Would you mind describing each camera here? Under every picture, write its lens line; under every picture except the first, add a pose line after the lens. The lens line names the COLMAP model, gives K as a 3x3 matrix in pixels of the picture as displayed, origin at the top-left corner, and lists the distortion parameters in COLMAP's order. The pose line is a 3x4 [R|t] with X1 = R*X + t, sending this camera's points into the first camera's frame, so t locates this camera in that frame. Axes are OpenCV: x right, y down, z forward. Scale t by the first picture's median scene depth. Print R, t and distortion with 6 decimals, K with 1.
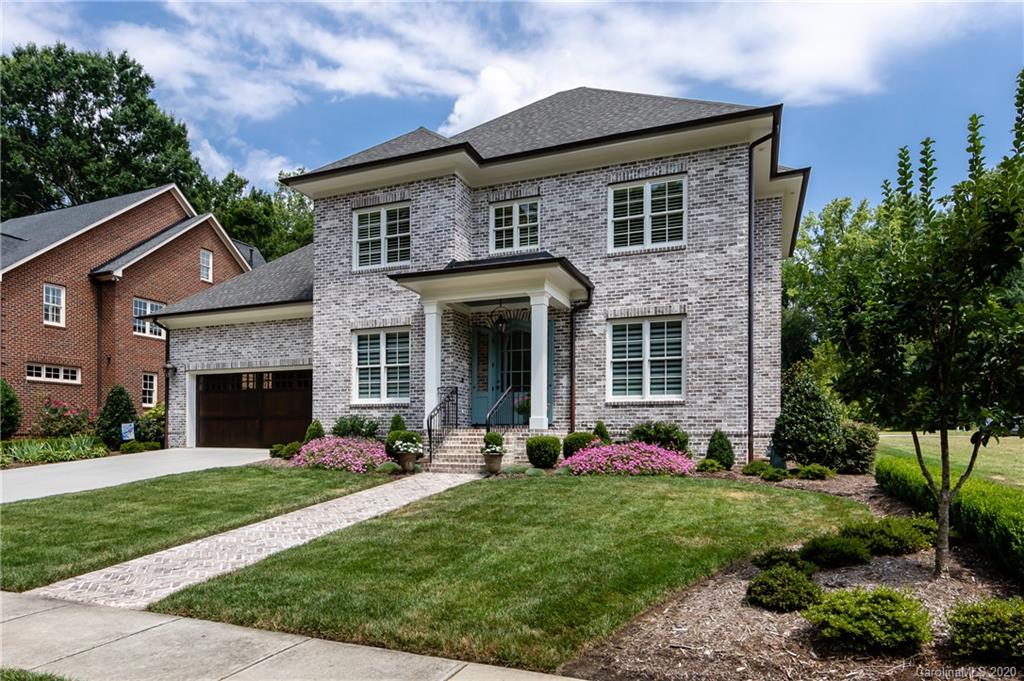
lens RADIAL K [[401.9, 0, 512.9], [0, 401.9, 343.9], [0, 0, 1]] dist [-0.000046, 0.000257]
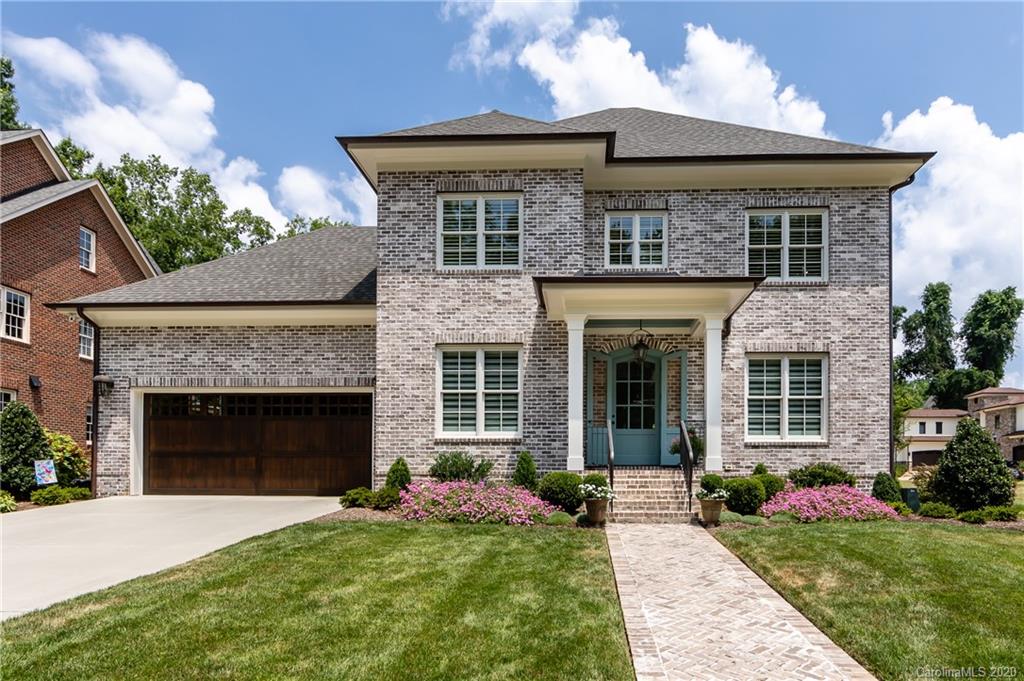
lens RADIAL K [[414.9, 0, 511.9], [0, 414.9, 387.2], [0, 0, 1]] dist [-0.000102, -0.000061]
pose [[0.969606, 0.052608, 0.238951, -0.488424], [-0.054202, 0.998530, 0.000100, 0.045007], [-0.238594, -0.013048, 0.971032, 0.190430]]
